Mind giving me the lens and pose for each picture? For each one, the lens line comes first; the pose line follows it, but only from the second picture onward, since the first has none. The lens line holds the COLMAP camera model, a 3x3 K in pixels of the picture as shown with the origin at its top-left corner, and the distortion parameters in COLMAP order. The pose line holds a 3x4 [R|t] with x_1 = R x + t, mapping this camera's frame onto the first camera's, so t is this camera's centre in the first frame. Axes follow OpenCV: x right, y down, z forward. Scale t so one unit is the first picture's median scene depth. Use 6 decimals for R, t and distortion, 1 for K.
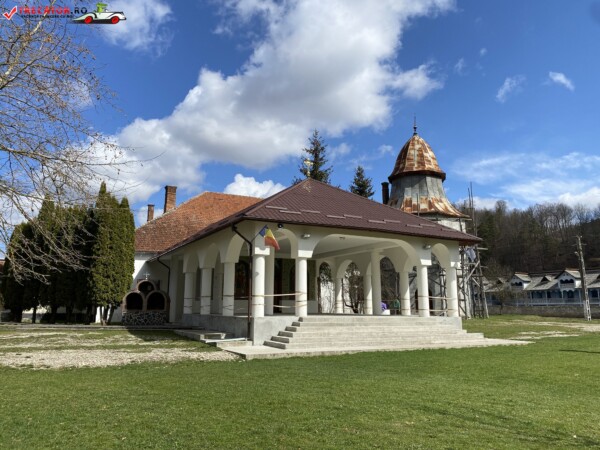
lens RADIAL K [[455.0, 0, 295.0], [0, 455.0, 217.8], [0, 0, 1]] dist [0.093020, -0.145555]
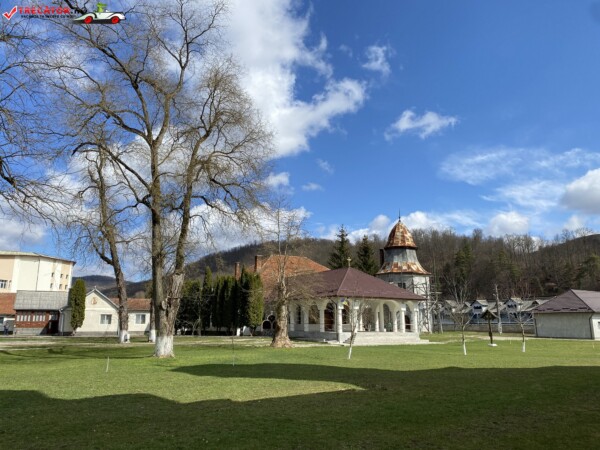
lens RADIAL K [[455.0, 0, 295.0], [0, 455.0, 217.8], [0, 0, 1]] dist [0.093020, -0.145555]
pose [[0.999695, 0.002826, 0.024528, -0.178377], [-0.002018, 0.999457, -0.032903, -0.158413], [-0.024607, 0.032843, 0.999158, -0.732135]]
